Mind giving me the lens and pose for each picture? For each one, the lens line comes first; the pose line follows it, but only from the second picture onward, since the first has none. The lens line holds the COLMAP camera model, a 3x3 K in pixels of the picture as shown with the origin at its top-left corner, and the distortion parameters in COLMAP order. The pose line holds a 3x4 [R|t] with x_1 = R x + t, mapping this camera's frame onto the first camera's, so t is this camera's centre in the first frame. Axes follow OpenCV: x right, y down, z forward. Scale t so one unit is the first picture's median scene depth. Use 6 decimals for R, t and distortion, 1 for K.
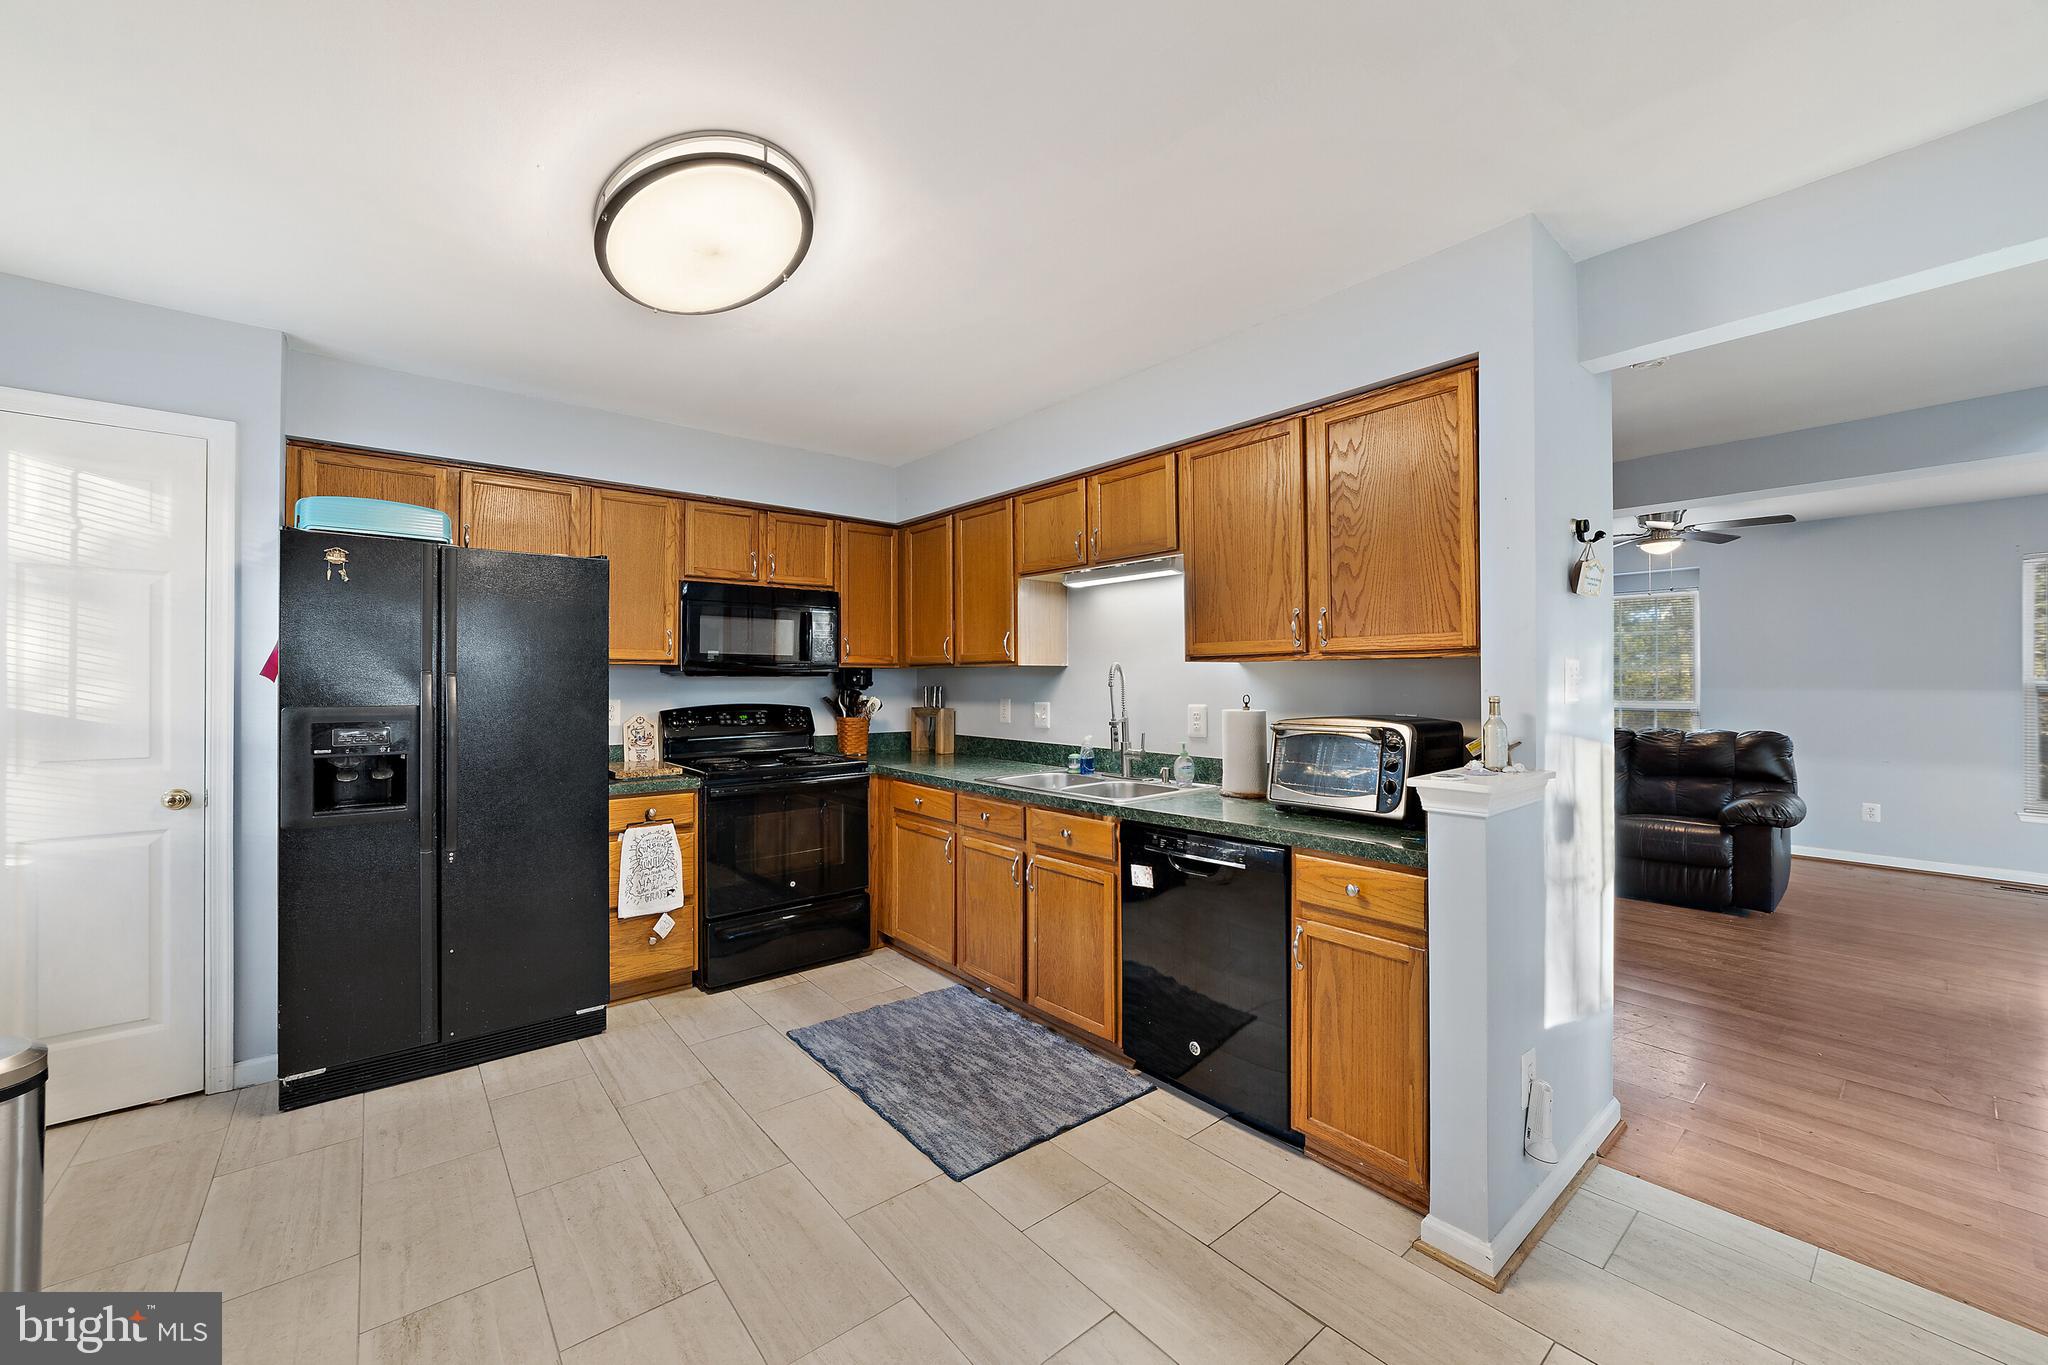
lens RADIAL K [[795.6, 0, 1030.7], [0, 795.6, 672.7], [0, 0, 1]] dist [0.000100, 0.000342]
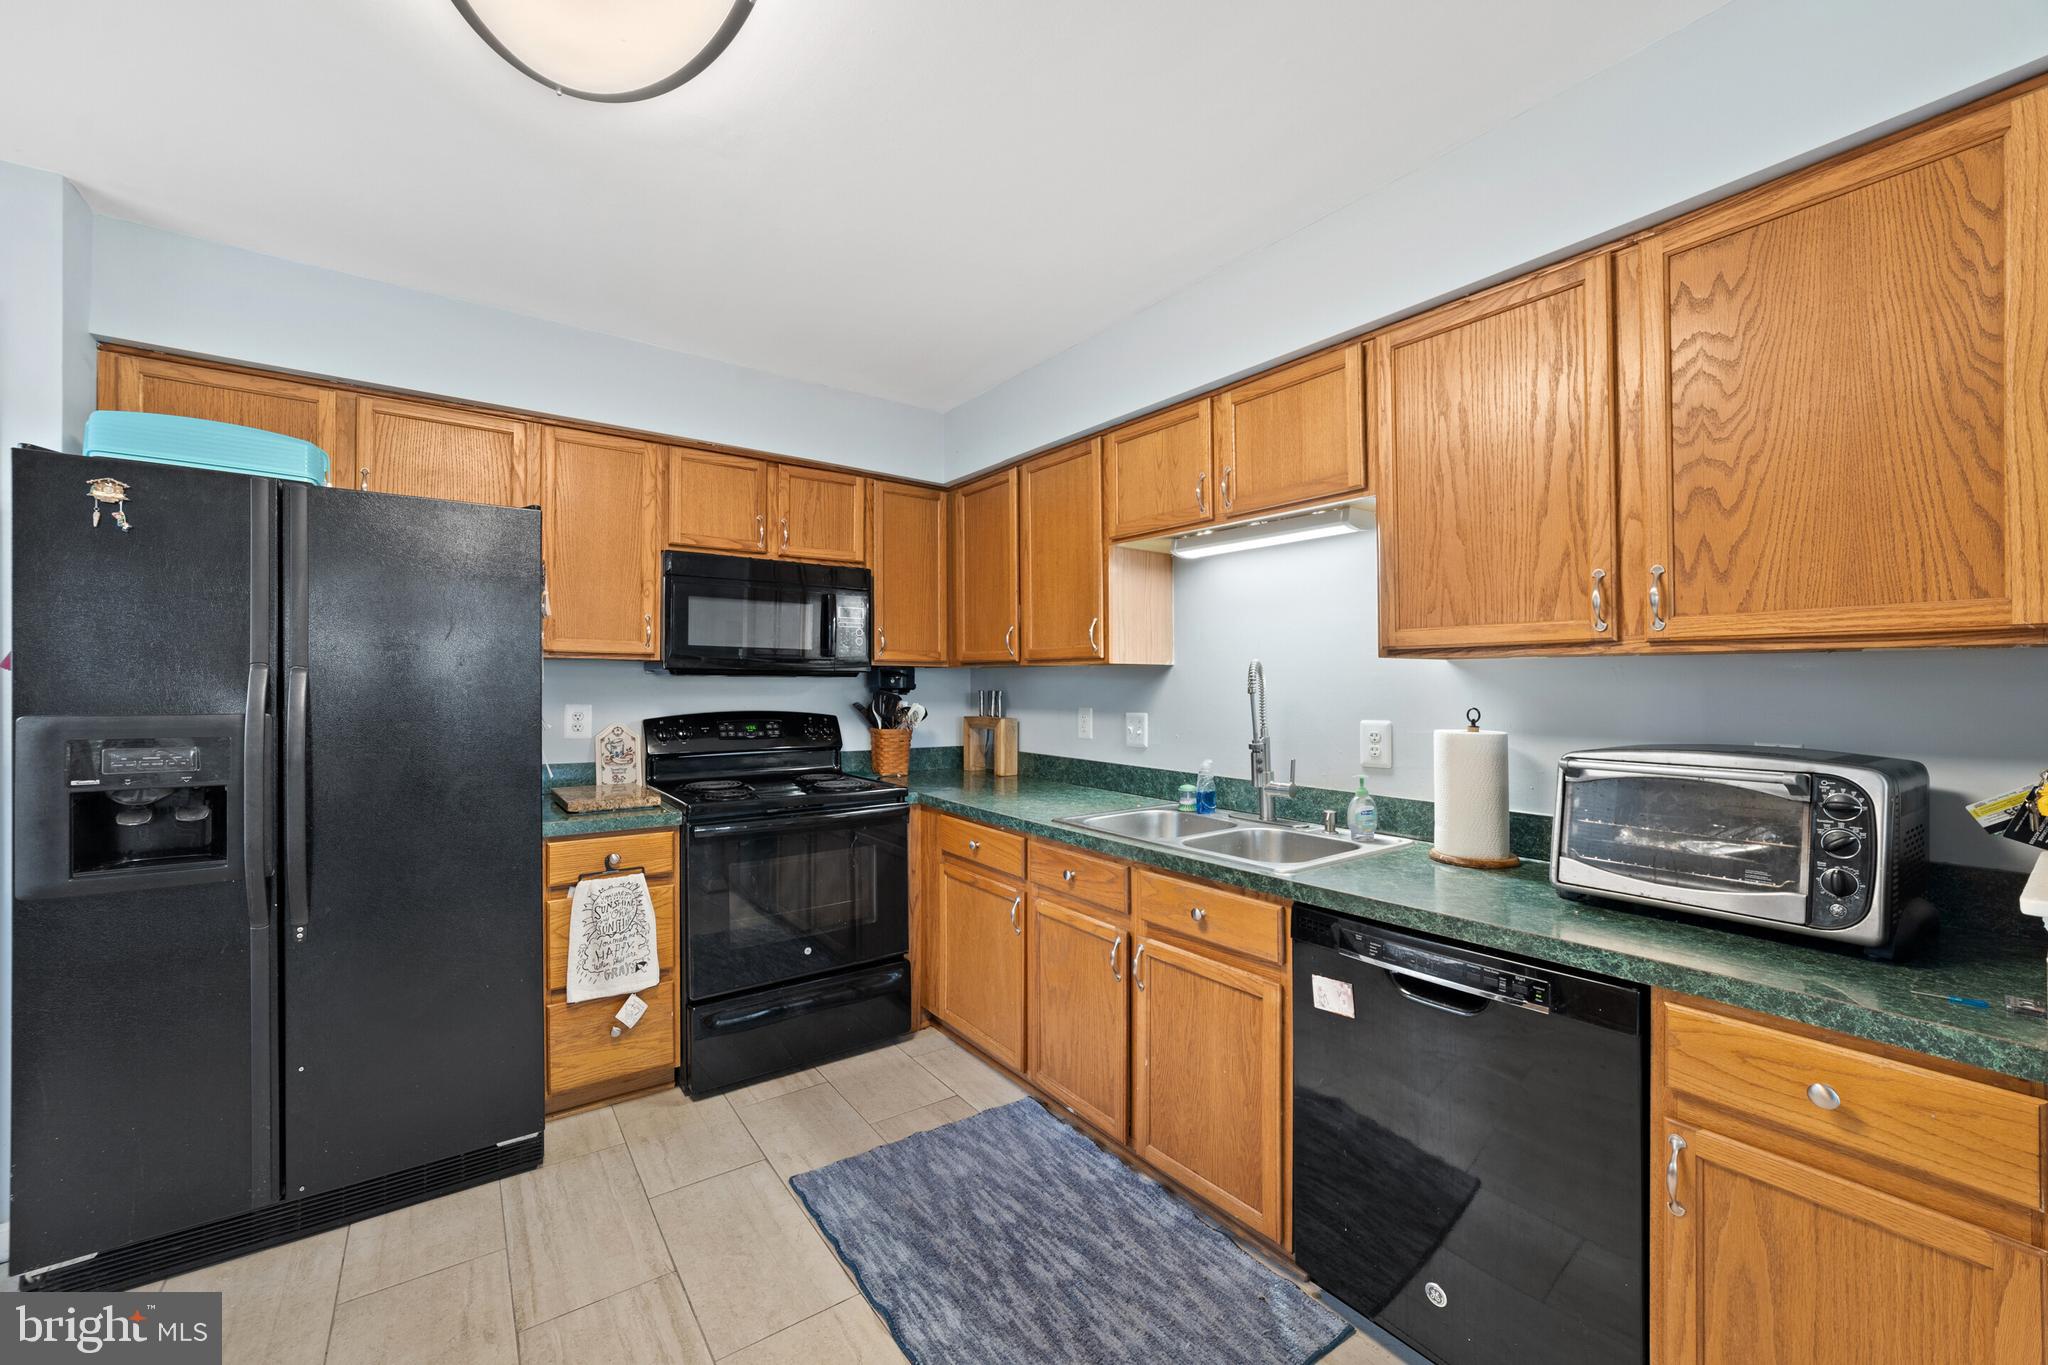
lens RADIAL K [[795.6, 0, 1087.6], [0, 795.6, 720.3], [0, 0, 1]] dist [0.000100, 0.000342]
pose [[0.999948, 0.006958, 0.007408, -0.047920], [-0.007358, 0.998435, 0.055434, 0.003201], [-0.007010, -0.055486, 0.998435, 0.304643]]
